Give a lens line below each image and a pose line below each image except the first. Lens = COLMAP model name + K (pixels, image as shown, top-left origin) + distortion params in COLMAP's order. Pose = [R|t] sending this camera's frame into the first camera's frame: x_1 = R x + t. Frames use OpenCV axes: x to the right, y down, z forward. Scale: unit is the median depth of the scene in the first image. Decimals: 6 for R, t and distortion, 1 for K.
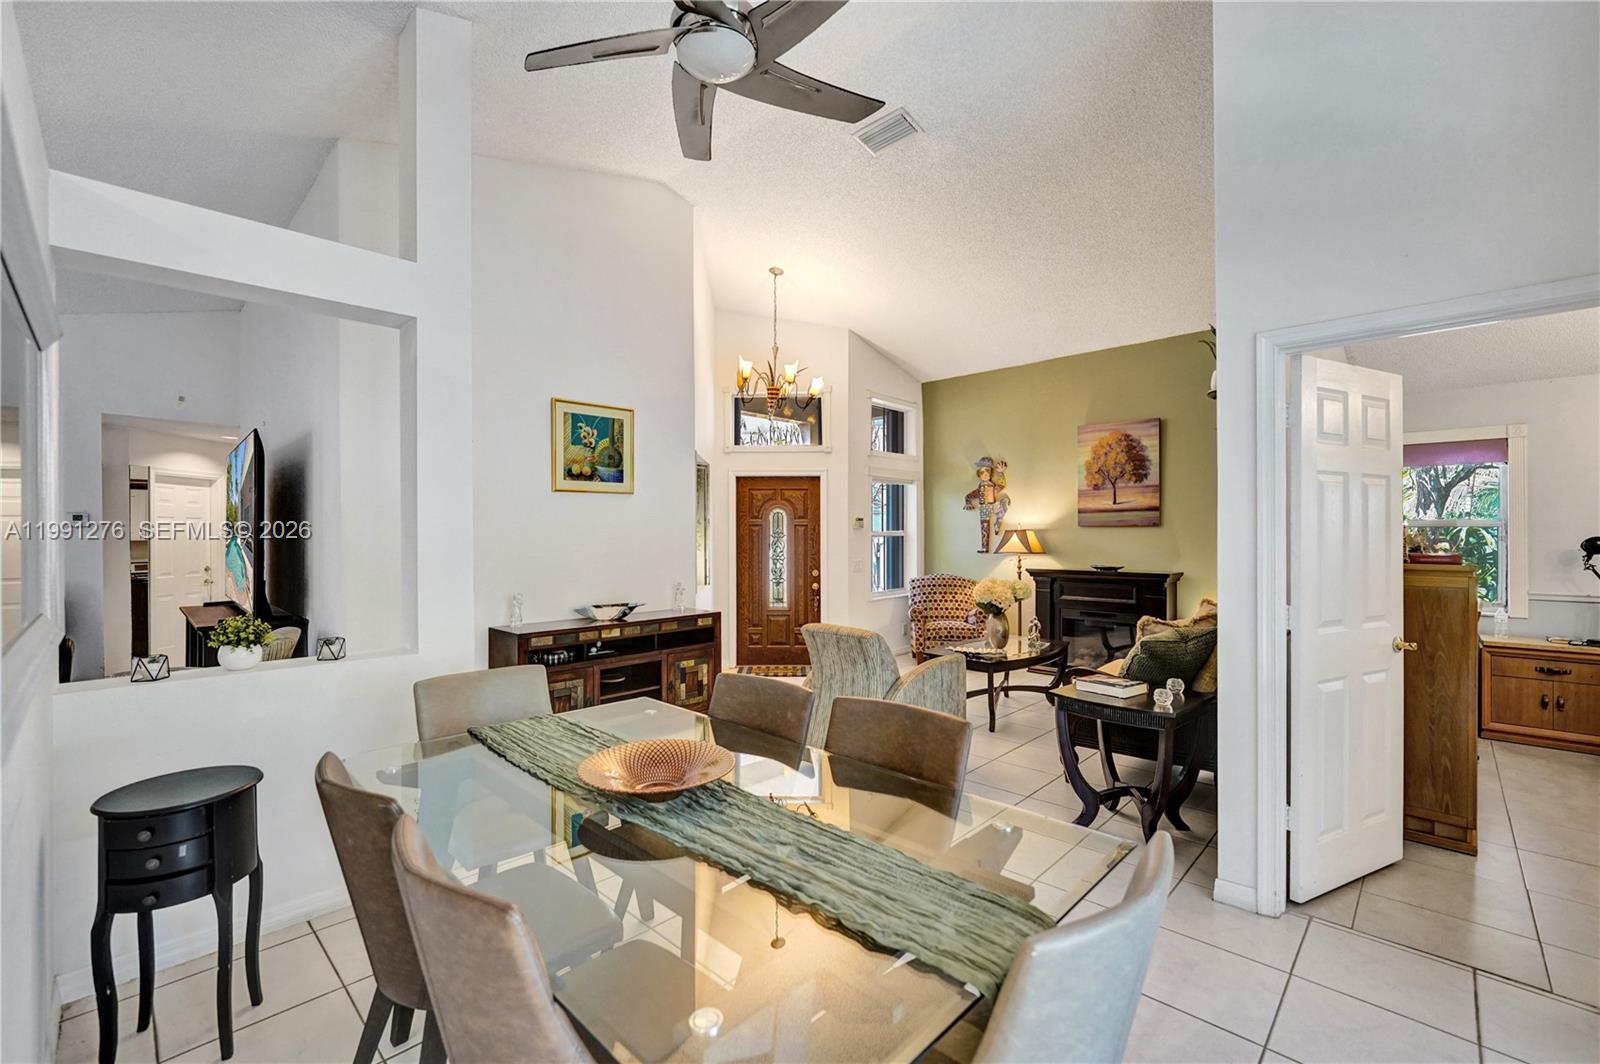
lens RADIAL K [[670.8, 0, 805.2], [0, 670.8, 522.8], [0, 0, 1]] dist [-0.012279, 0.000001]
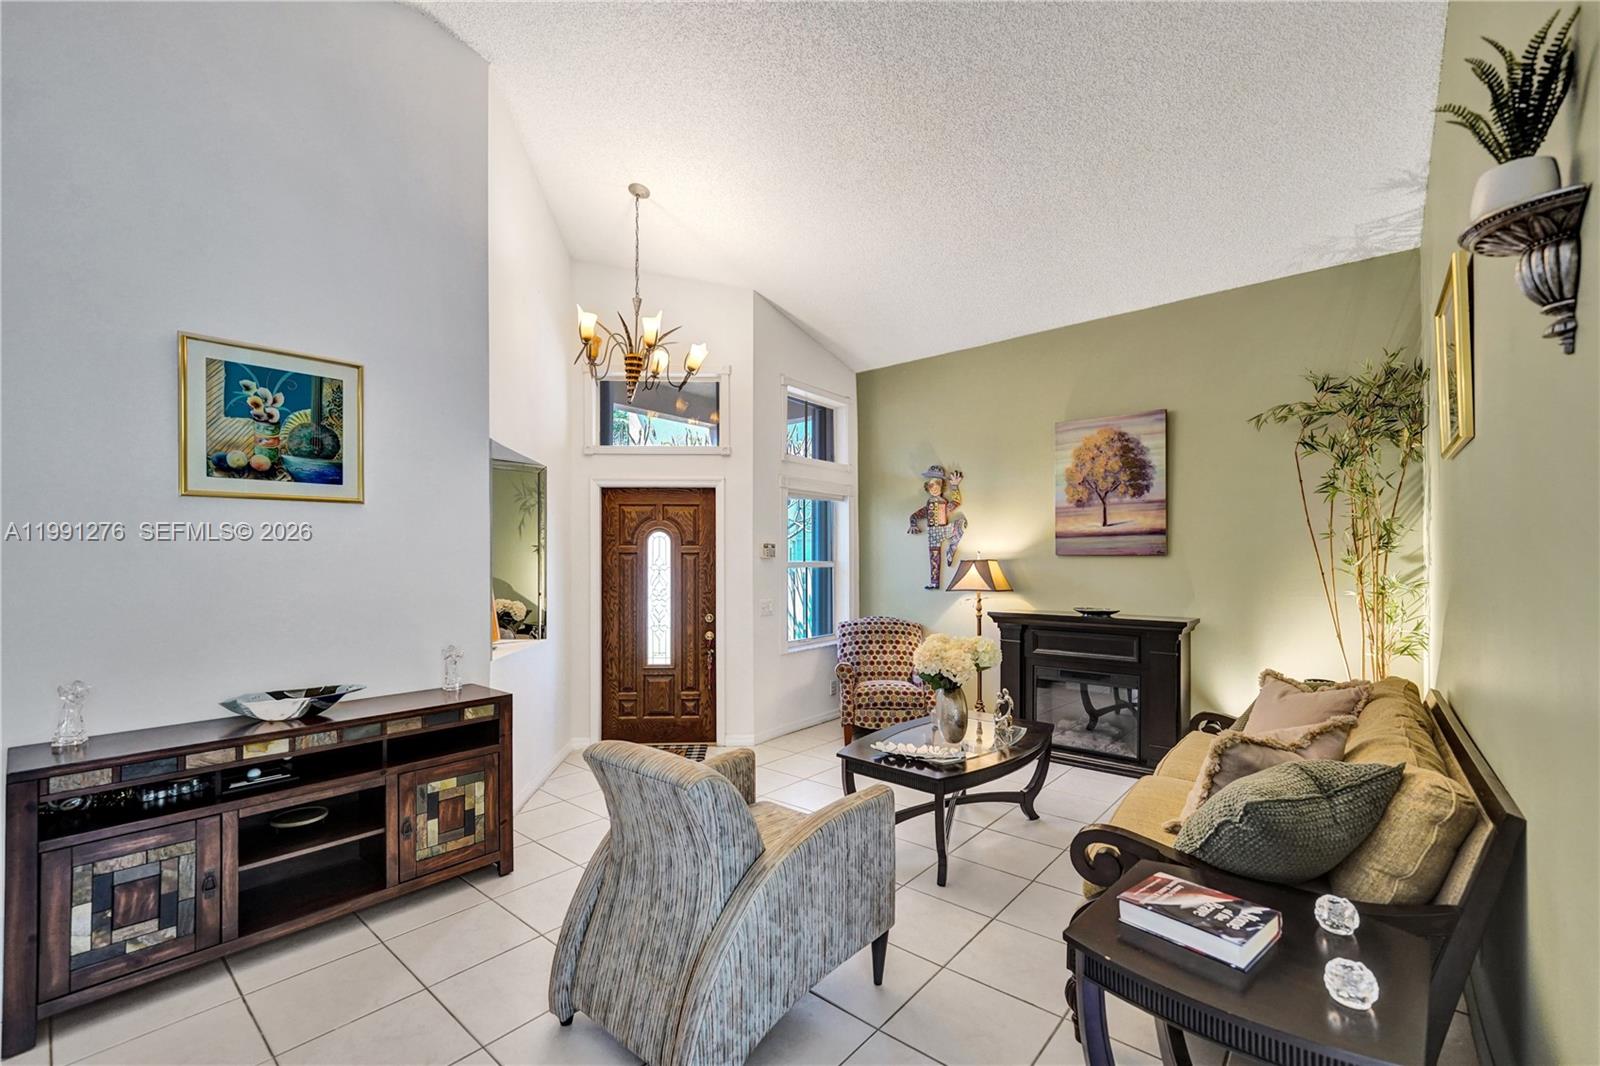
lens RADIAL K [[664.4, 0, 806.4], [0, 664.4, 541.2], [0, 0, 1]] dist [-0.011532, 0.000110]
pose [[0.997931, 0.002013, 0.064266, 0.078579], [-0.001262, 0.999930, -0.011733, -0.001552], [-0.064285, 0.011628, 0.997864, 0.270781]]
